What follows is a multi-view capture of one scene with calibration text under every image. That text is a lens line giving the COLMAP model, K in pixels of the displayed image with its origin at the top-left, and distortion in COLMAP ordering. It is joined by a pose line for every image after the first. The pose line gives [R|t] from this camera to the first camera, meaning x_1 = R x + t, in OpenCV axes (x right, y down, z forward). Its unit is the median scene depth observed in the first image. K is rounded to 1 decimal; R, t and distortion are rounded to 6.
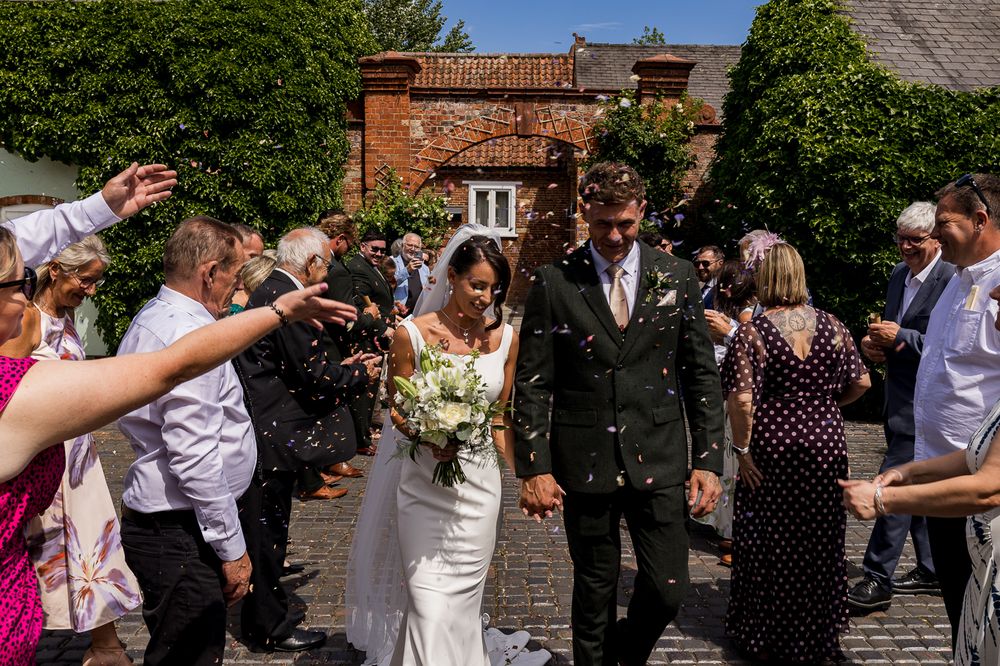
lens RADIAL K [[790.8, 0, 512.9], [0, 790.8, 330.3], [0, 0, 1]] dist [-0.002579, 0.005129]
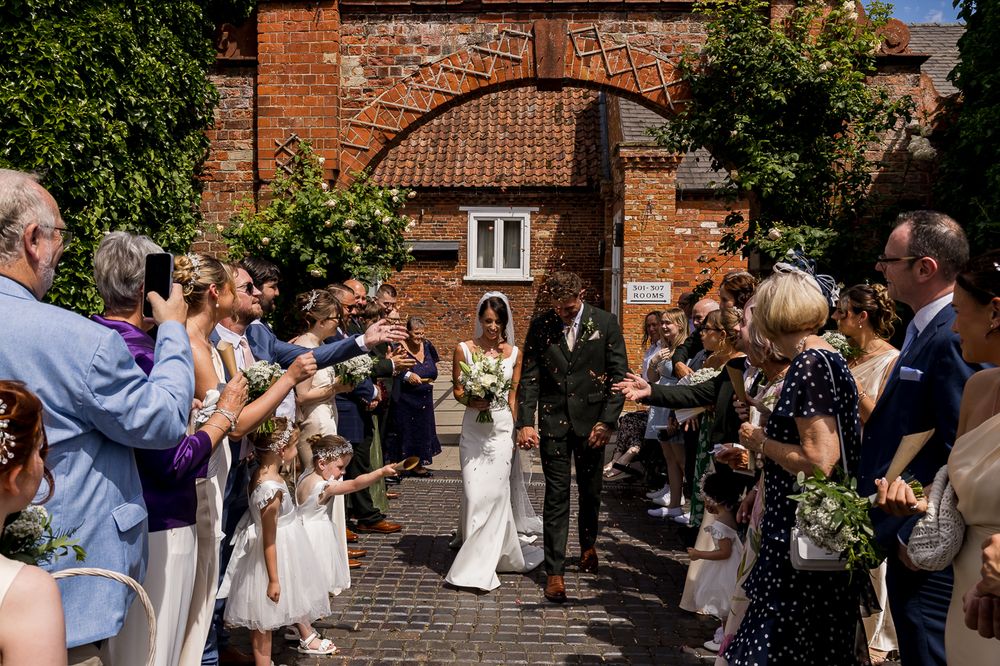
lens RADIAL K [[836.8, 0, 499.6], [0, 836.8, 312.0], [0, 0, 1]] dist [0.001786, -0.005049]
pose [[0.999511, -0.000522, -0.031276, -0.001761], [-0.002250, 0.996073, -0.088509, -0.038747], [0.031200, 0.088536, 0.995584, 0.447105]]
